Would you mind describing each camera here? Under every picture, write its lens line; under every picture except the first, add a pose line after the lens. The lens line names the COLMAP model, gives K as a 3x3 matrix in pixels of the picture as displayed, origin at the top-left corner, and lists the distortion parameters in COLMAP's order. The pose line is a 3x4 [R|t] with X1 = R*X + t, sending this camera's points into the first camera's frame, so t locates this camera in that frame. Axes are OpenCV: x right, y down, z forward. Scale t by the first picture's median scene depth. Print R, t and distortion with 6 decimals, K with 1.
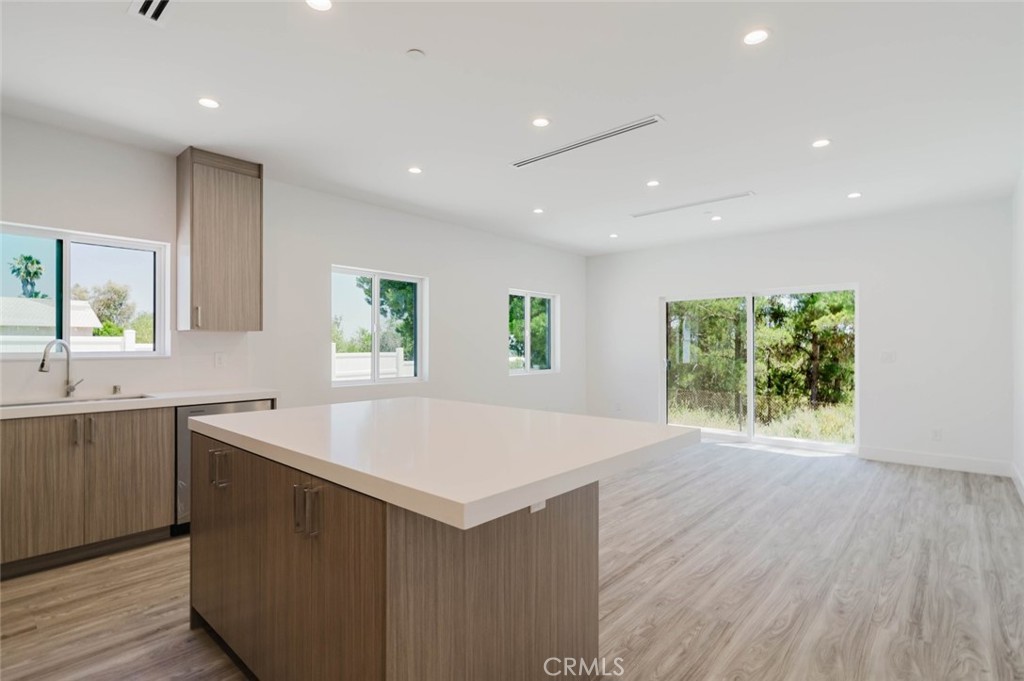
lens RADIAL K [[493.5, 0, 498.9], [0, 493.5, 345.7], [0, 0, 1]] dist [0.001748, 0.000227]
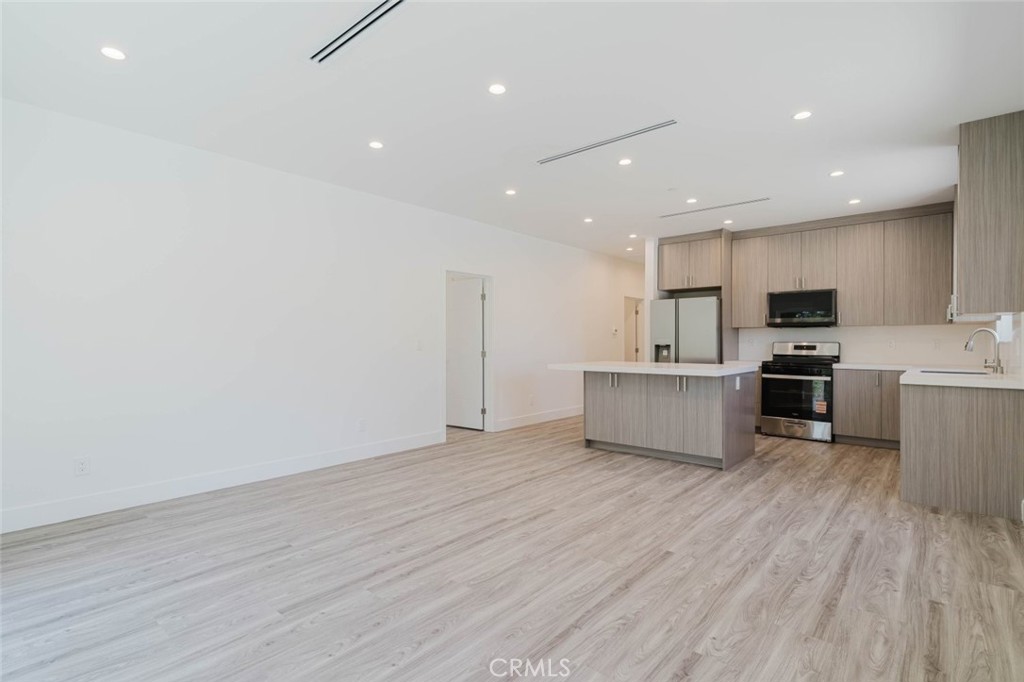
lens RADIAL K [[502.6, 0, 507.6], [0, 502.6, 342.8], [0, 0, 1]] dist [0.003687, -0.000135]
pose [[-0.999303, 0.000854, -0.037307, 0.283864], [0.000884, 0.999999, -0.000787, 0.017831], [0.037306, -0.000819, -0.999304, 1.478522]]
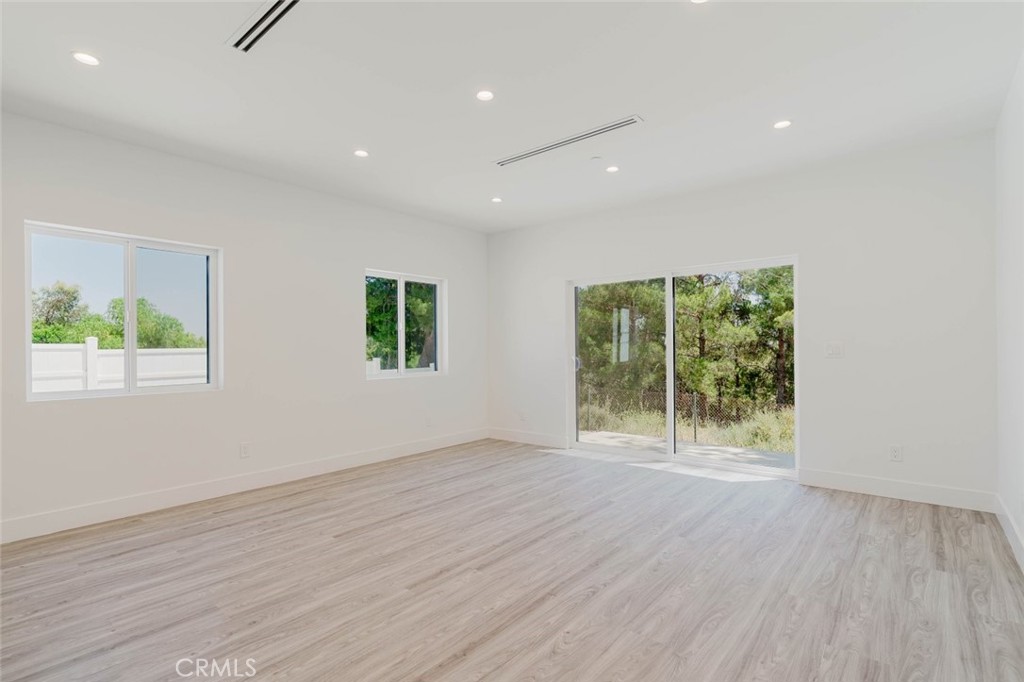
lens RADIAL K [[493.5, 0, 498.9], [0, 493.5, 346.2], [0, 0, 1]] dist [0.001748, 0.000227]
pose [[0.999229, -0.007666, 0.038503, 0.265371], [0.007716, 0.999970, -0.001153, 0.014235], [-0.038493, 0.001450, 0.999258, 0.284836]]
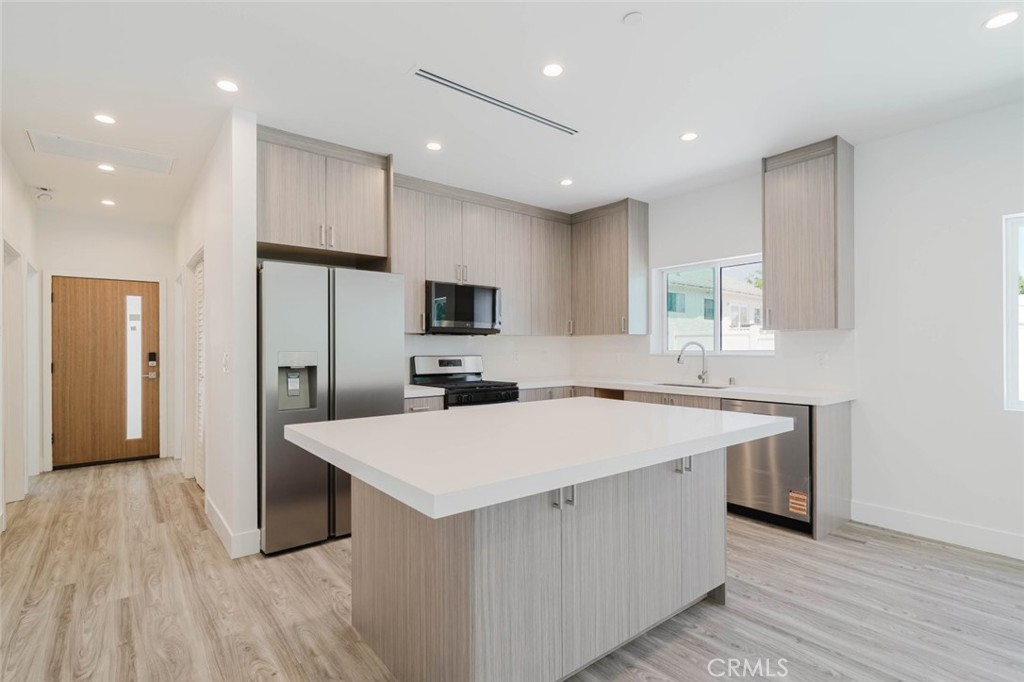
lens RADIAL K [[492.2, 0, 513.0], [0, 492.2, 345.3], [0, 0, 1]] dist [0.002868, -0.000536]
pose [[-0.146468, -0.002245, -0.989213, 0.361284], [0.005663, 0.999979, -0.003108, -0.000177], [0.989199, -0.006057, -0.146452, 0.445597]]
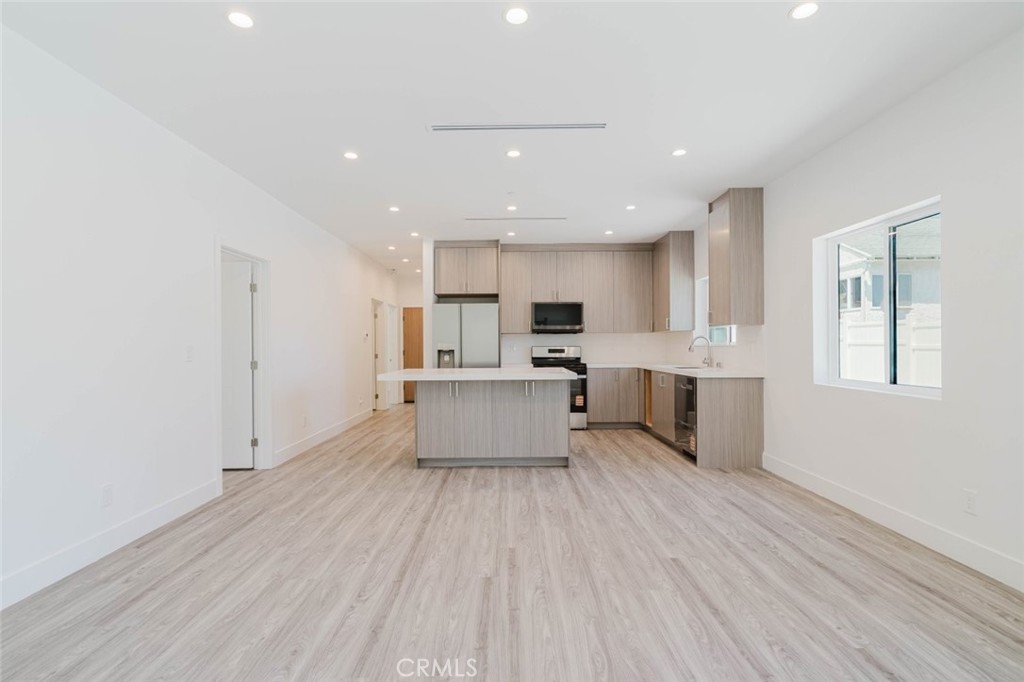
lens RADIAL K [[492.2, 0, 513.0], [0, 492.2, 345.3], [0, 0, 1]] dist [0.002868, -0.000536]
pose [[-0.728094, 0.004710, -0.685462, 0.586702], [0.008811, 0.999958, -0.002487, 0.015073], [0.685421, -0.007850, -0.728105, 1.197626]]
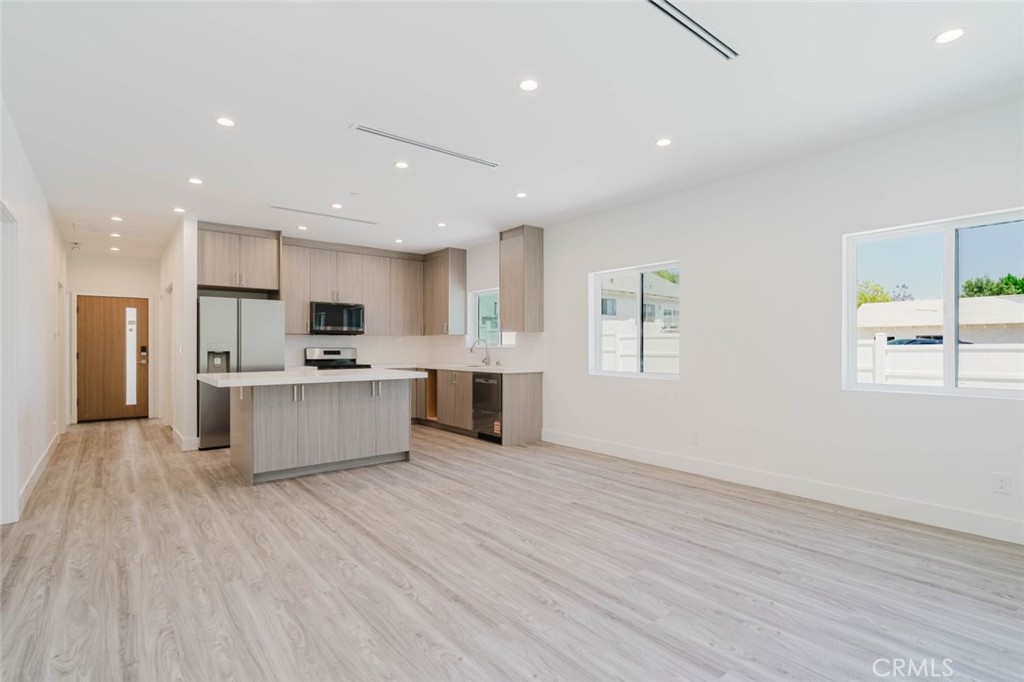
lens RADIAL K [[492.2, 0, 513.0], [0, 492.2, 345.3], [0, 0, 1]] dist [0.002868, -0.000536]
pose [[-0.141135, -0.002642, -0.989987, 0.839924], [0.003764, 0.999988, -0.003205, 0.014630], [0.989983, -0.004179, -0.141123, 0.935219]]
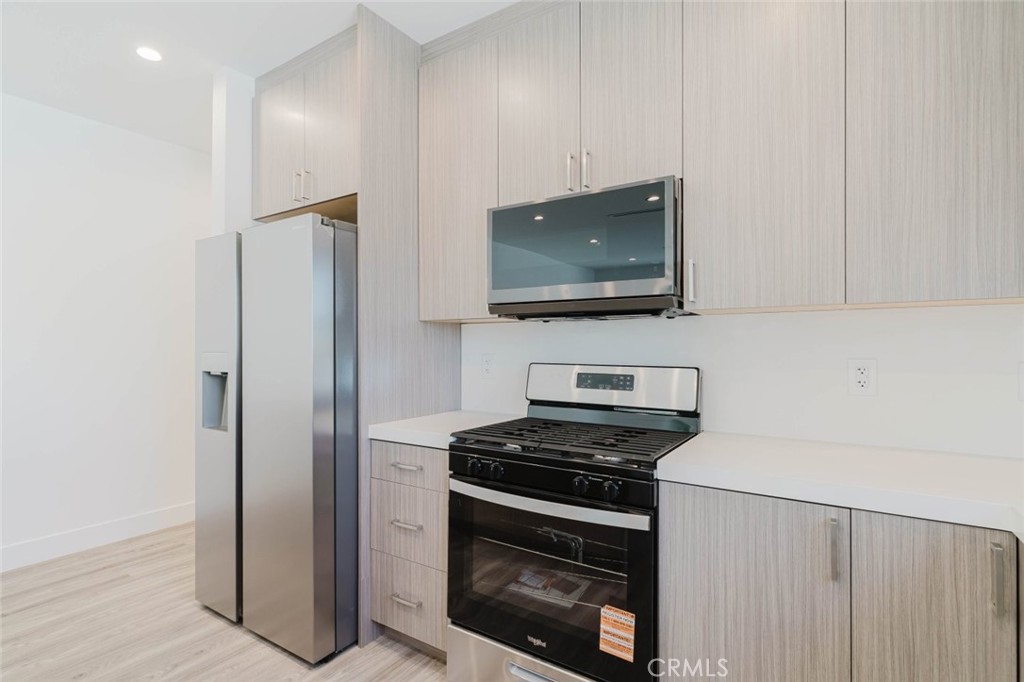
lens RADIAL K [[506.3, 0, 493.3], [0, 506.3, 342.3], [0, 0, 1]] dist [0.002311, 0.000015]
pose [[-0.988935, 0.002781, -0.148322, -0.390270], [0.003631, 0.999978, -0.005465, -0.001034], [0.148304, -0.005943, -0.988924, 0.597022]]
